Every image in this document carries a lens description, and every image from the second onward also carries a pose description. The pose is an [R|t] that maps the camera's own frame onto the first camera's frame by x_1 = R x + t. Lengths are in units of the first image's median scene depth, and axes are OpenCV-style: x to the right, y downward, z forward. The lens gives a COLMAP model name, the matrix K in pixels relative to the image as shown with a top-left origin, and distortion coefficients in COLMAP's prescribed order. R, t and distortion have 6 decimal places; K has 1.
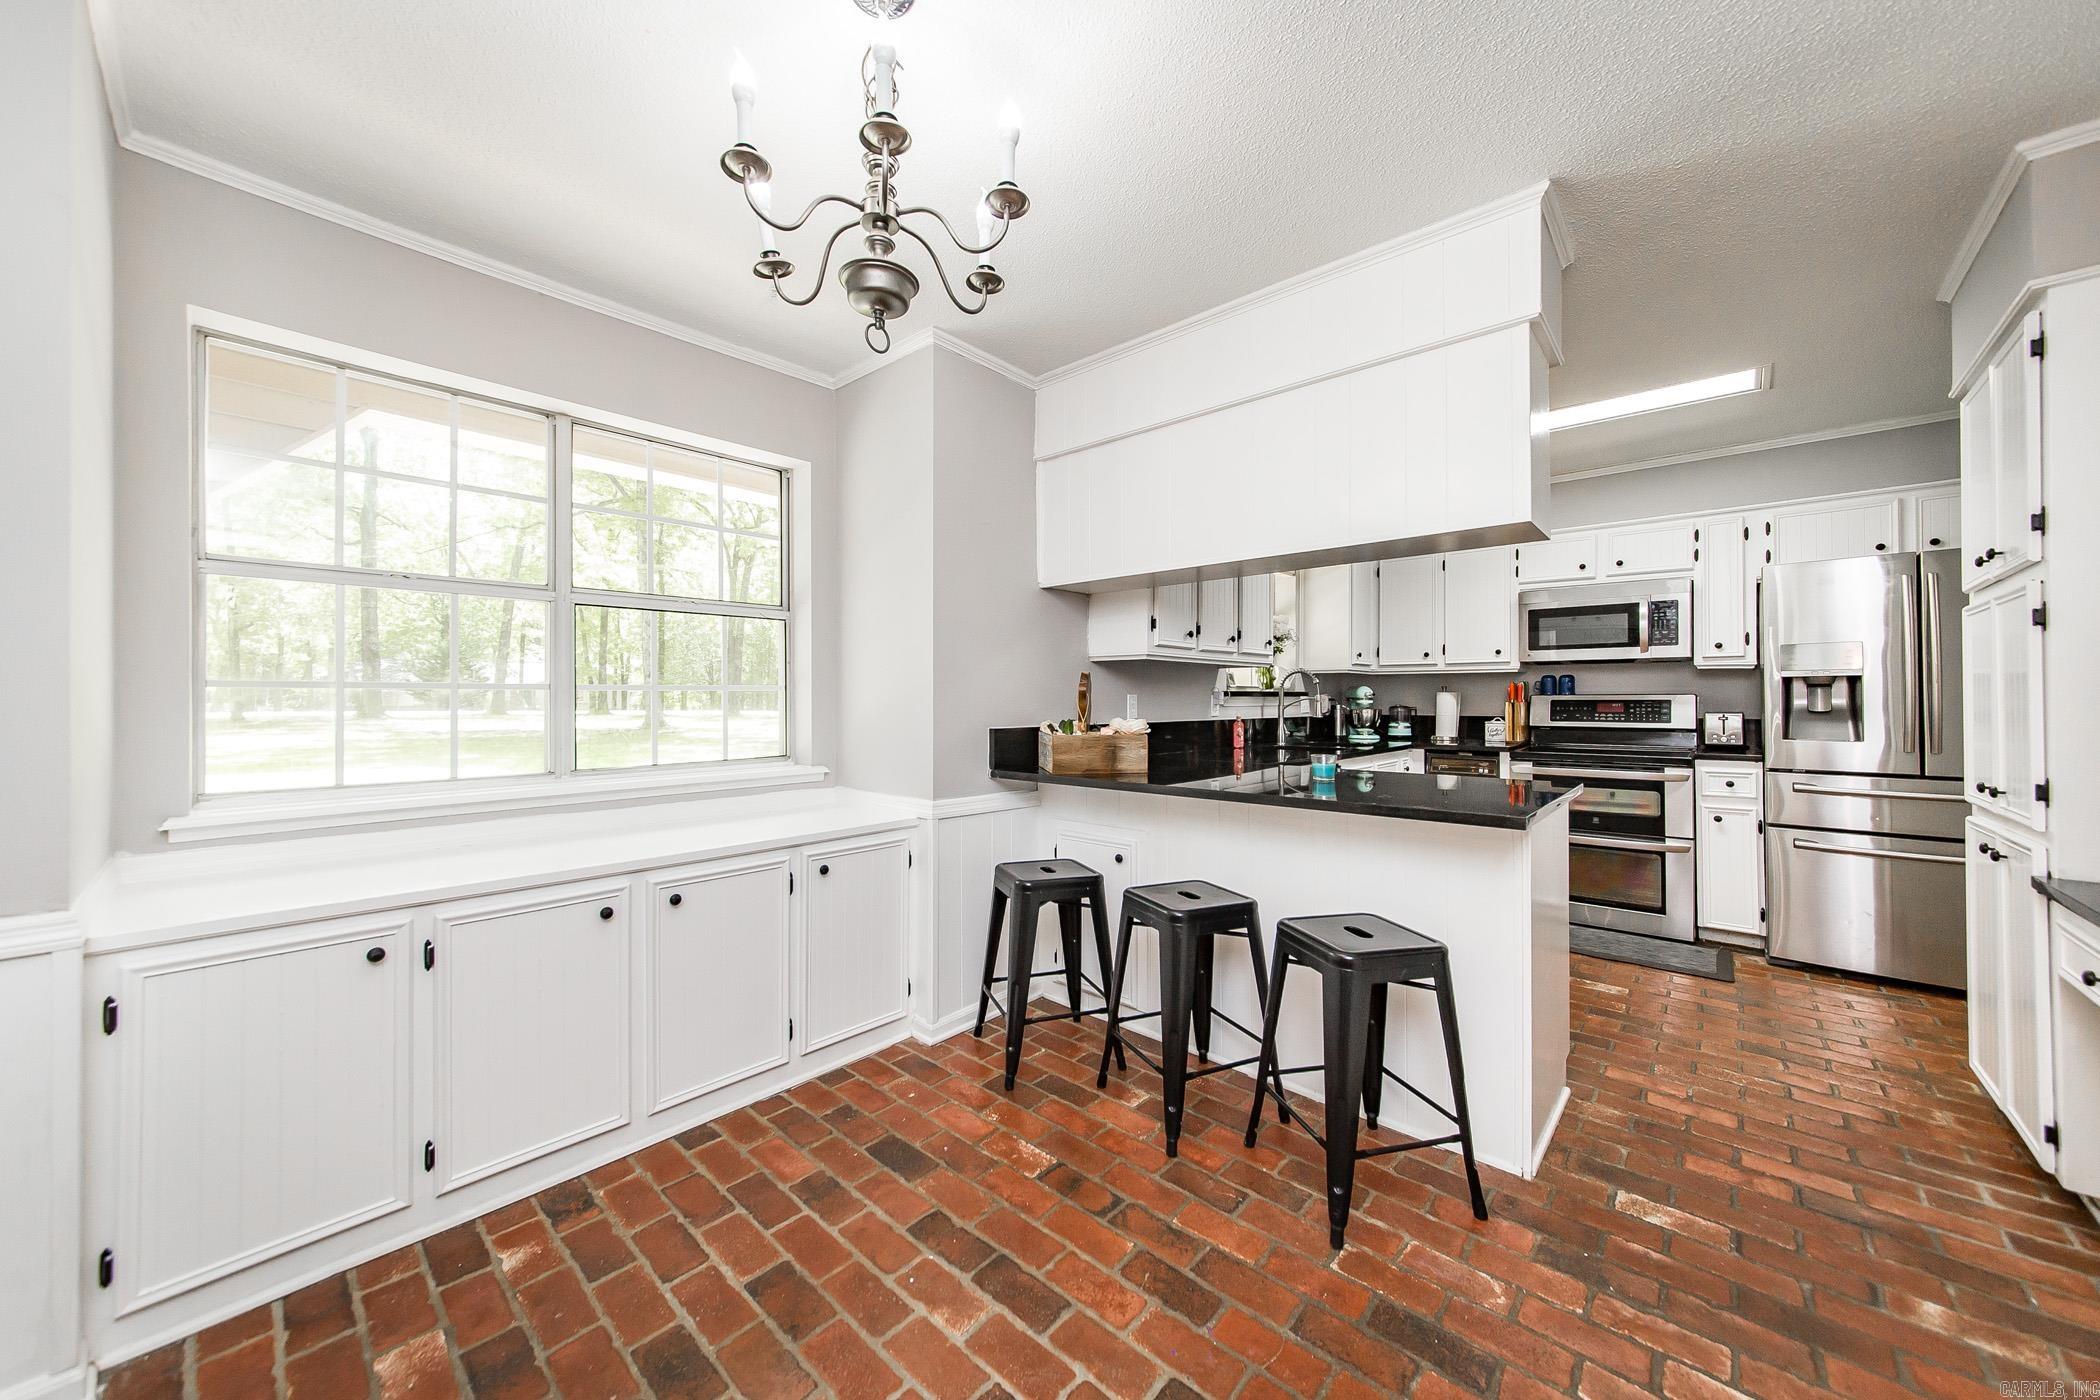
lens RADIAL K [[758.6, 0, 1069.1], [0, 758.6, 692.5], [0, 0, 1]] dist [-0.000814, 0.000230]
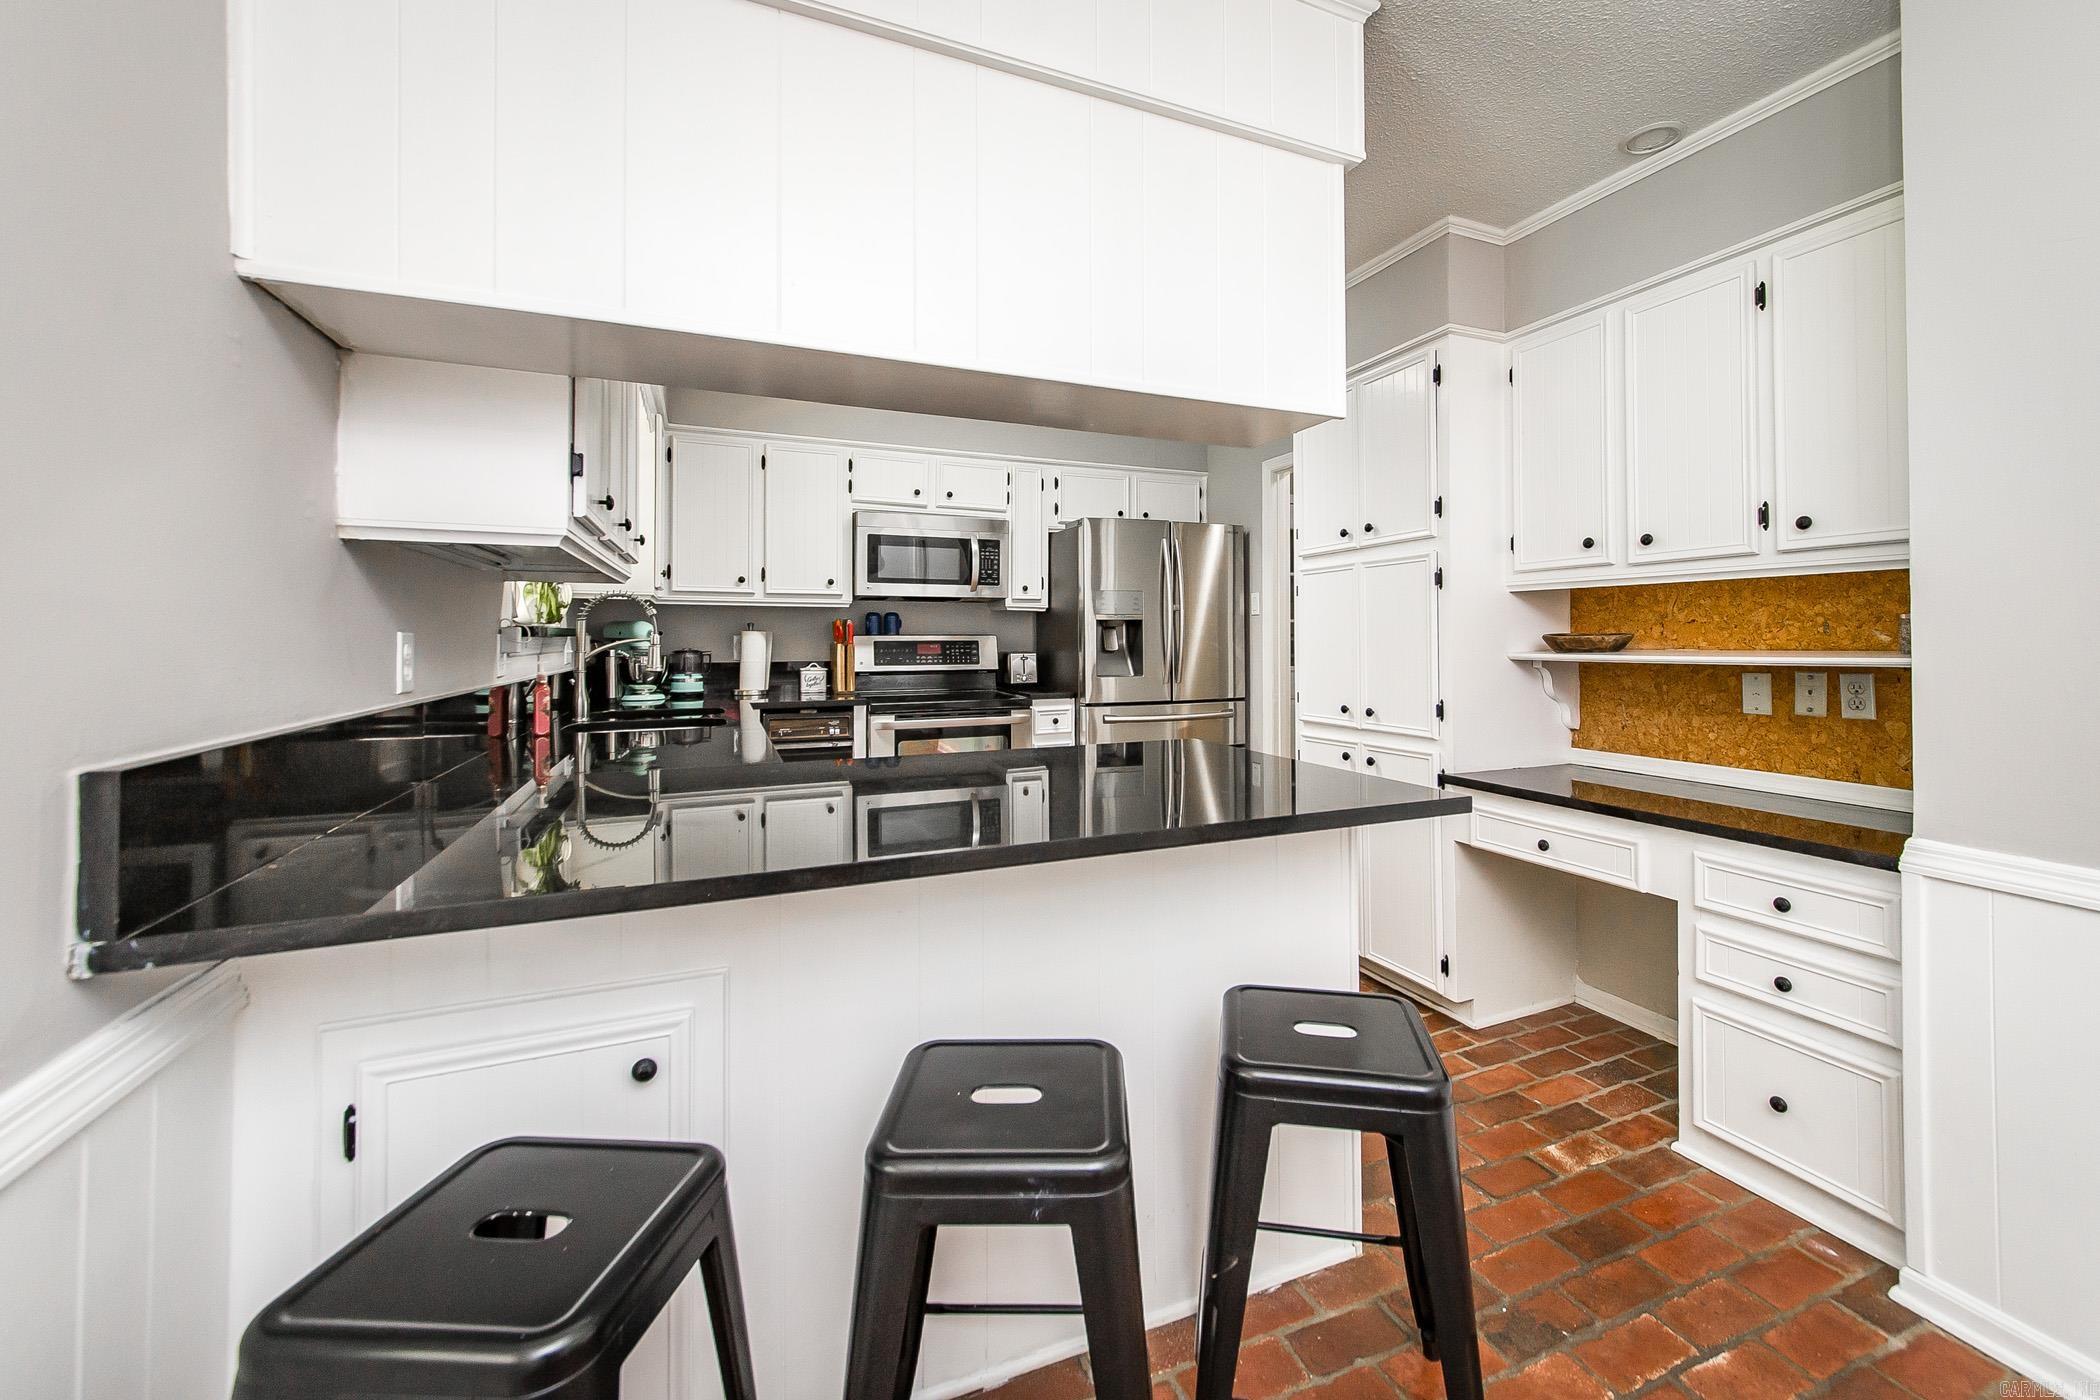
lens RADIAL K [[842.5, 0, 1073.7], [0, 842.5, 633.4], [0, 0, 1]] dist [-0.002095, -0.000090]
pose [[0.429335, 0.004346, 0.903135, -0.145523], [-0.006312, 0.999978, -0.001811, 0.001400], [-0.903123, -0.004923, 0.429353, 0.418040]]
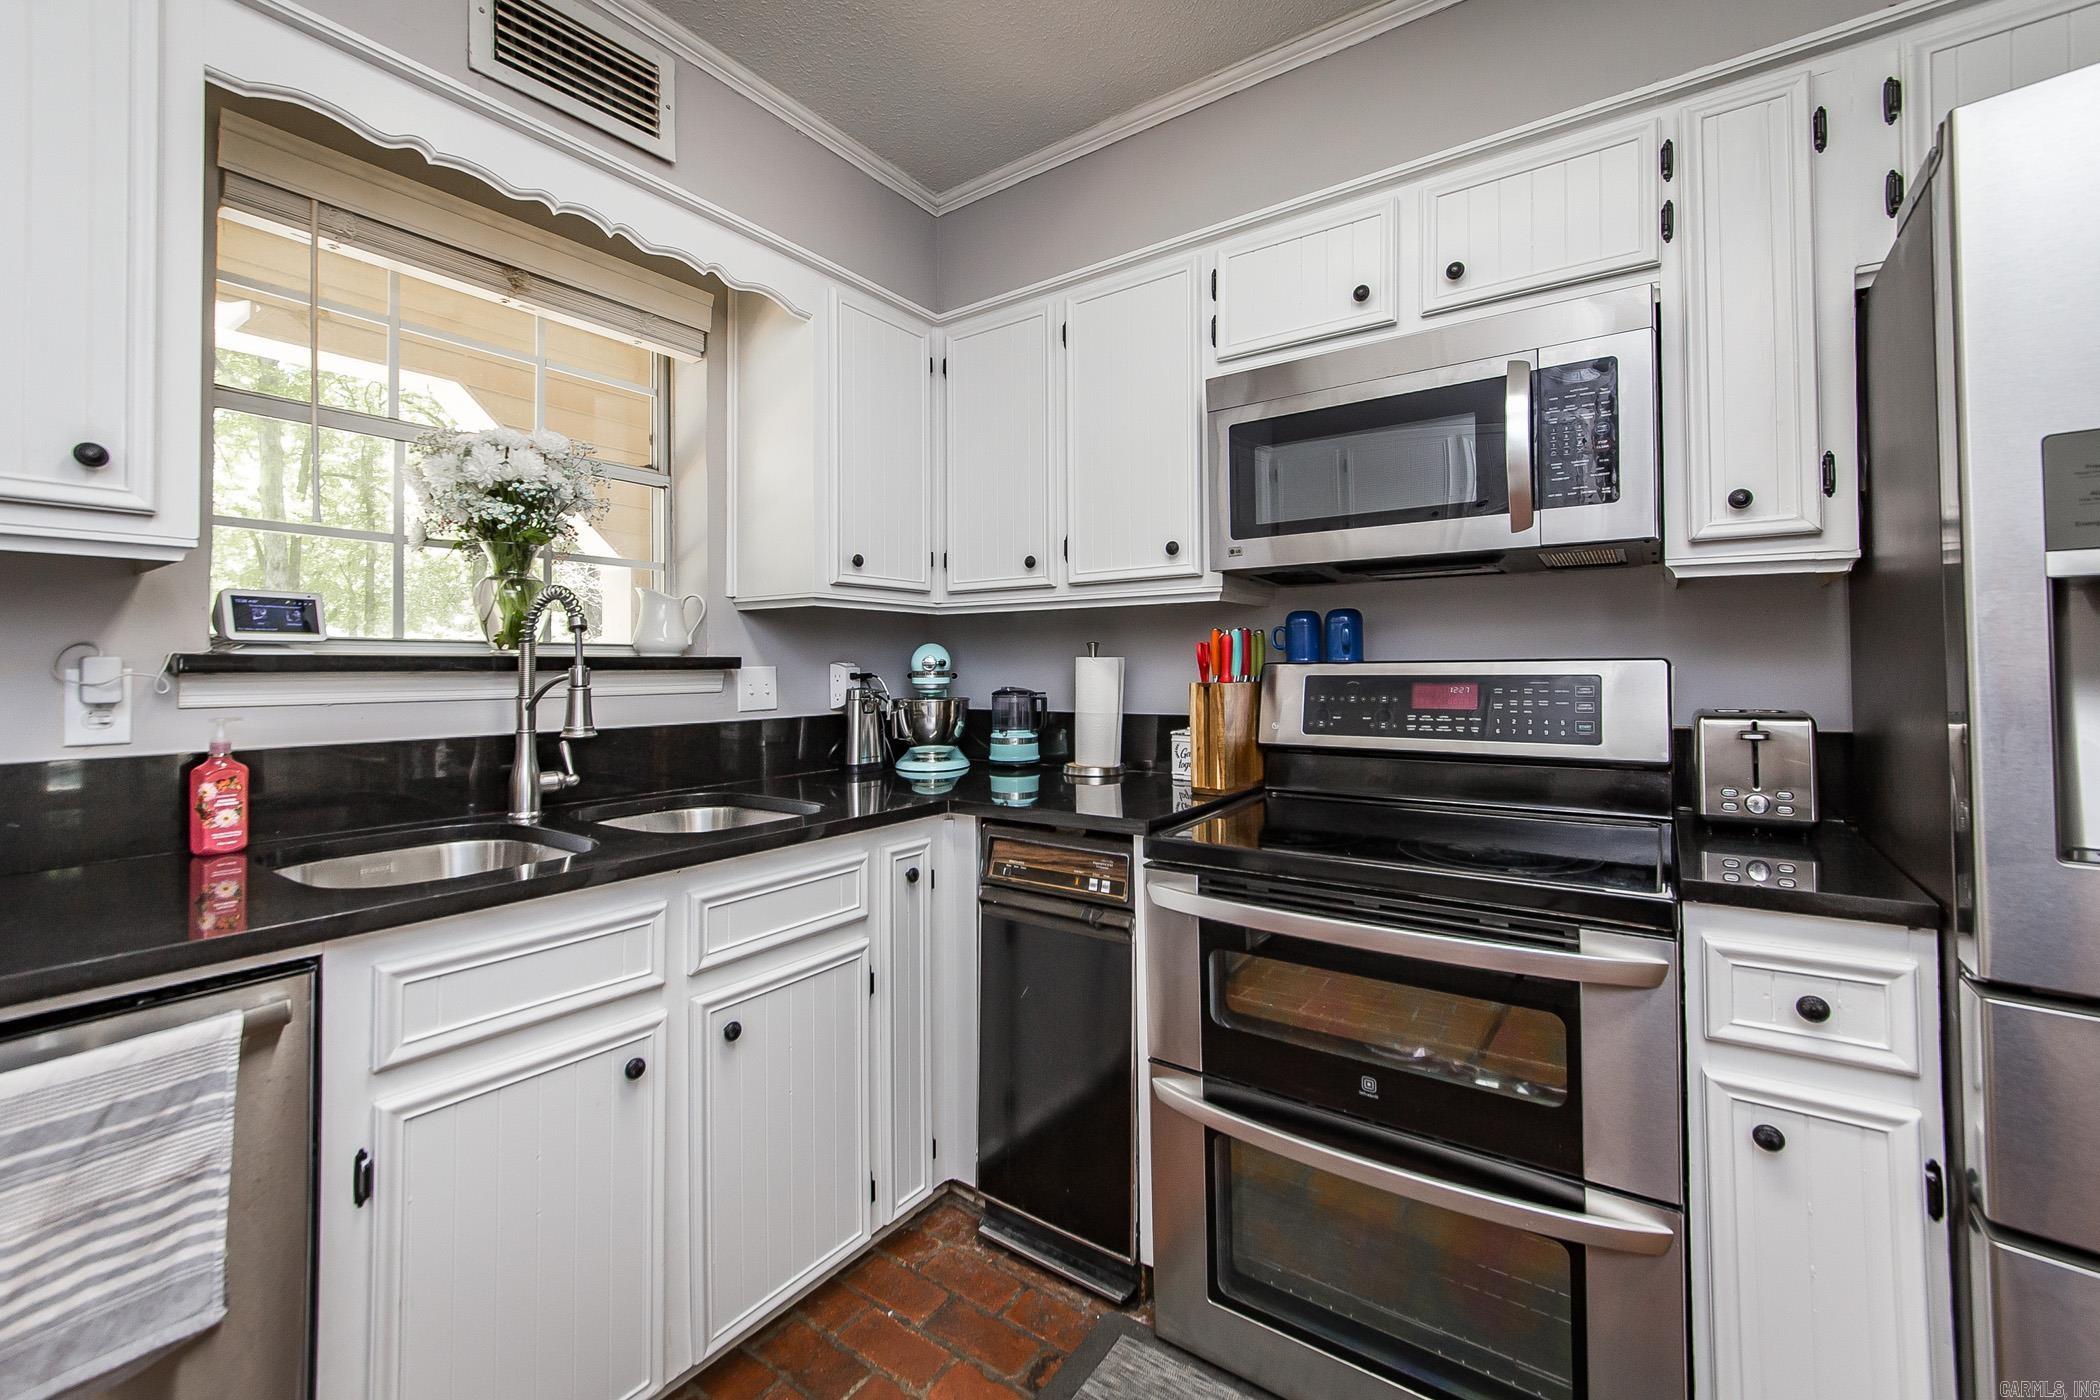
lens RADIAL K [[842.5, 0, 1086.7], [0, 842.5, 651.9], [0, 0, 1]] dist [-0.002095, -0.000090]
pose [[0.993400, -0.003895, 0.114634, 0.521279], [0.005159, 0.999929, -0.010736, 0.002014], [-0.114584, 0.011257, 0.993350, 0.651004]]
